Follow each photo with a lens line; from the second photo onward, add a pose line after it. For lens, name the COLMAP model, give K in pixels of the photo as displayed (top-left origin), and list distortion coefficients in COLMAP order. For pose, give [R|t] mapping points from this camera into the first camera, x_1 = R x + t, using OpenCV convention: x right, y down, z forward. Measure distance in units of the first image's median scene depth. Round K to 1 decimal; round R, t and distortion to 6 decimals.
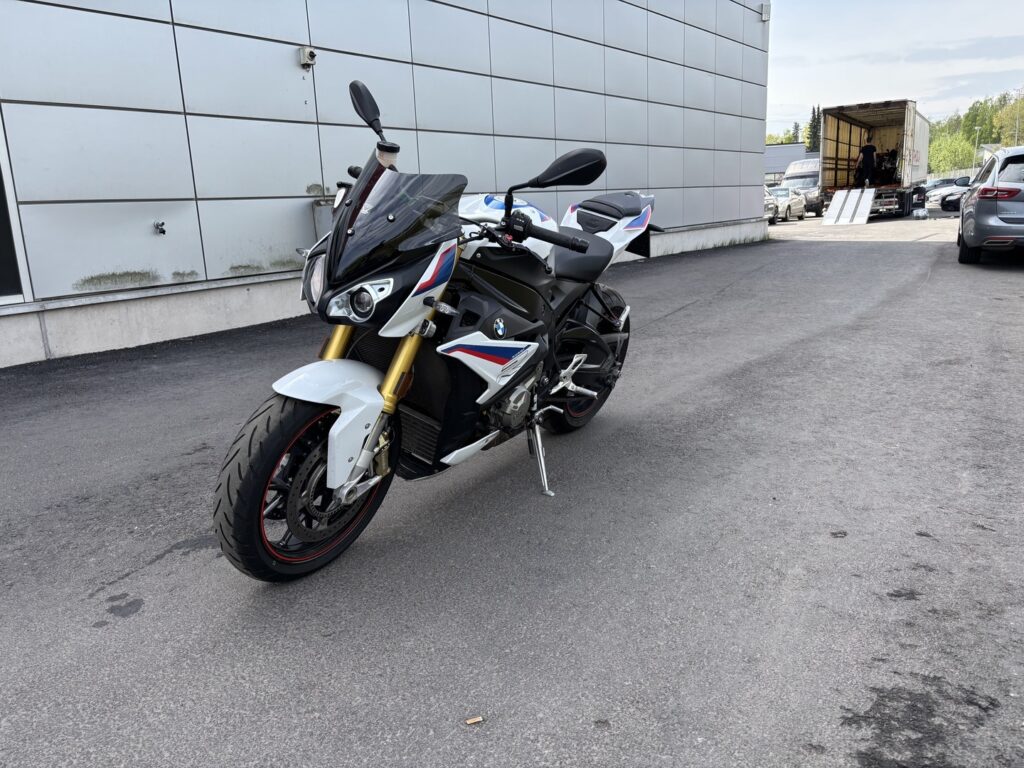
lens RADIAL K [[809.5, 0, 516.5], [0, 809.5, 381.0], [0, 0, 1]] dist [0.011190, -0.013187]
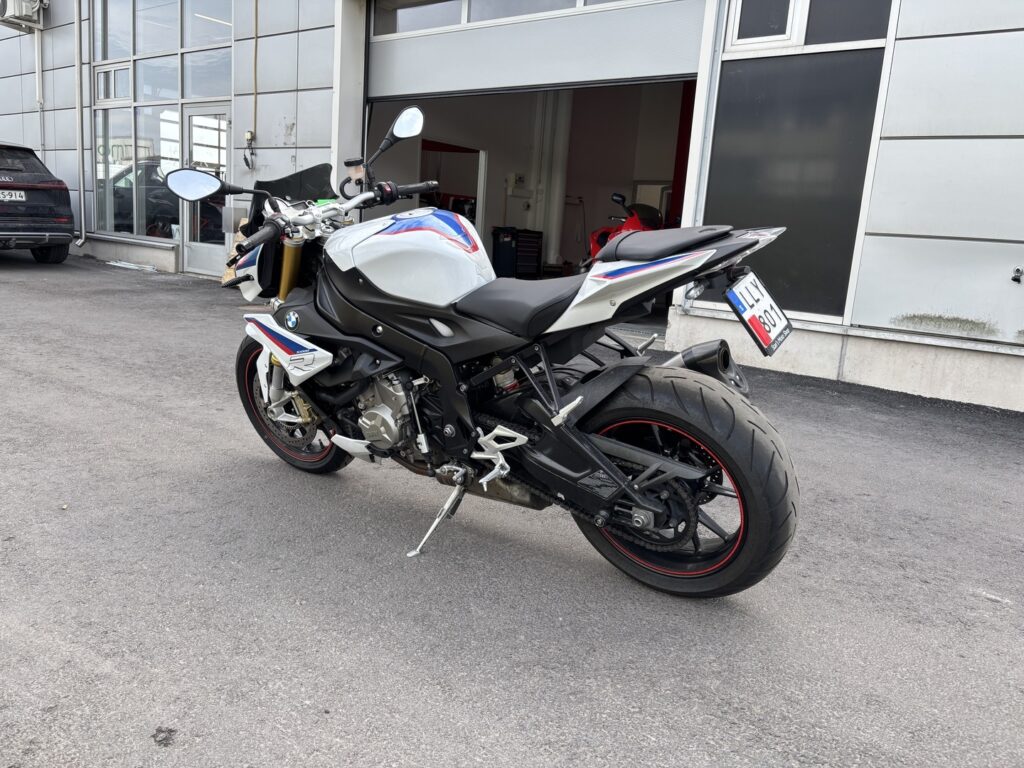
lens RADIAL K [[809.5, 0, 516.5], [0, 809.5, 381.0], [0, 0, 1]] dist [0.011190, -0.013187]
pose [[-0.071185, 0.214624, -0.974099, 0.483609], [-0.278717, 0.933397, 0.226024, -0.149336], [0.957731, 0.287588, -0.006625, 0.615355]]
